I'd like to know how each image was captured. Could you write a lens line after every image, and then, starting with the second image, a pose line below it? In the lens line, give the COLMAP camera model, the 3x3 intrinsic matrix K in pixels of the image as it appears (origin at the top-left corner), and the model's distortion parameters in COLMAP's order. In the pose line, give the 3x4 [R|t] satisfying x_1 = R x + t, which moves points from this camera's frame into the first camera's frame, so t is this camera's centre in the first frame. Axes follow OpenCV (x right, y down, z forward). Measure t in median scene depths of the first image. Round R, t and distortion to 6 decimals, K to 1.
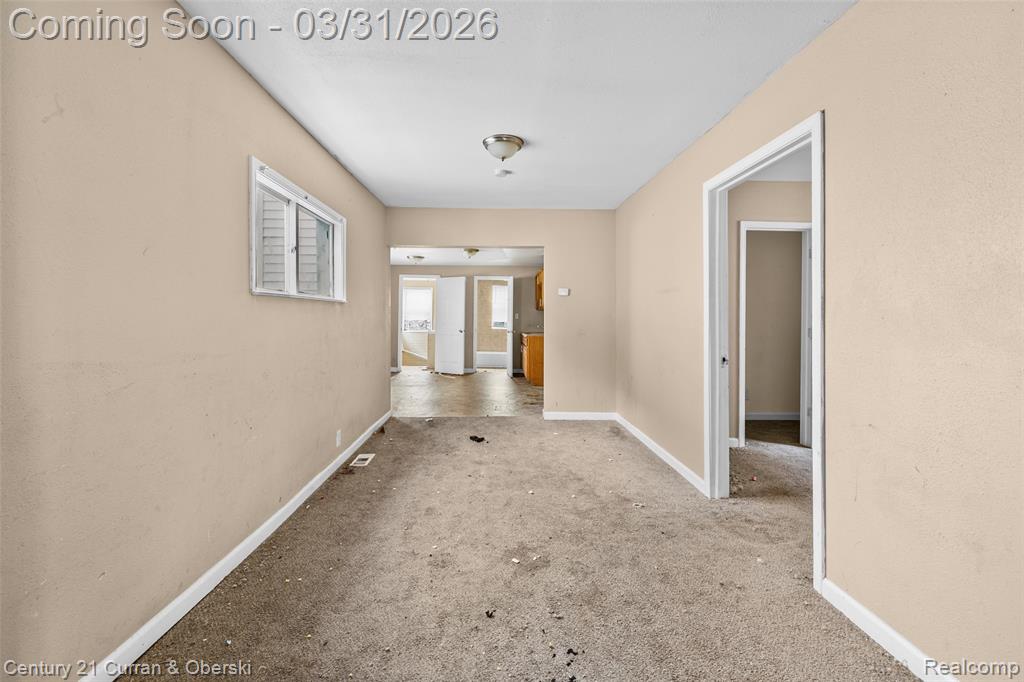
lens RADIAL K [[417.0, 0, 507.7], [0, 417.0, 318.2], [0, 0, 1]] dist [-0.003777, -0.000251]
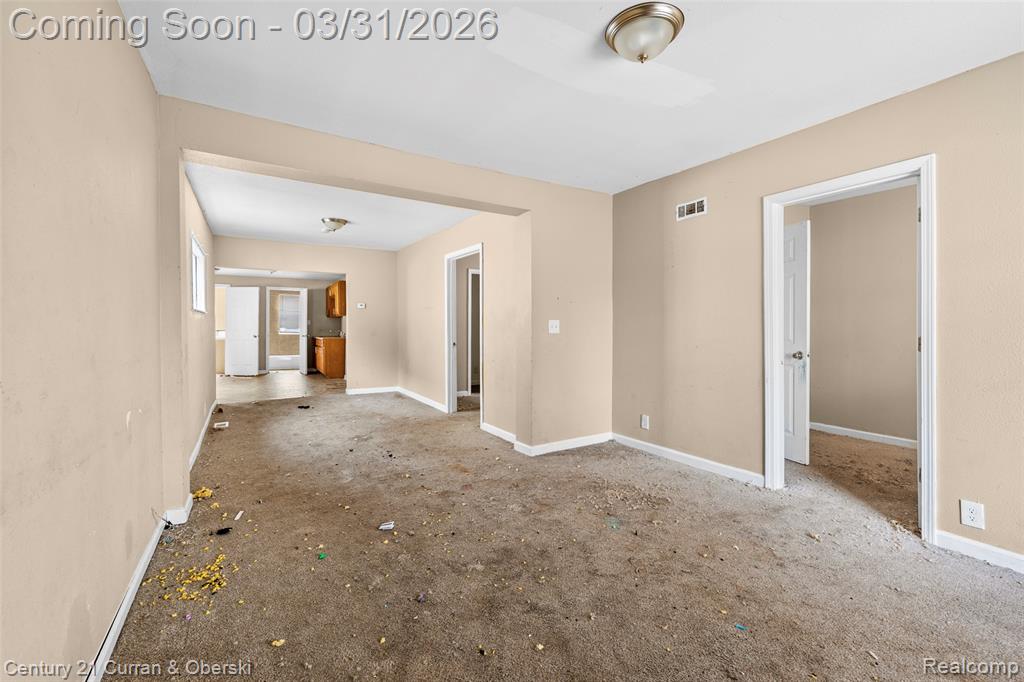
lens RADIAL K [[417.0, 0, 510.9], [0, 417.0, 329.9], [0, 0, 1]] dist [-0.003777, -0.000251]
pose [[0.860051, -0.009485, 0.510120, -0.145583], [0.003081, 0.999906, 0.013398, 0.002265], [-0.510199, -0.009951, 0.859999, -0.466393]]
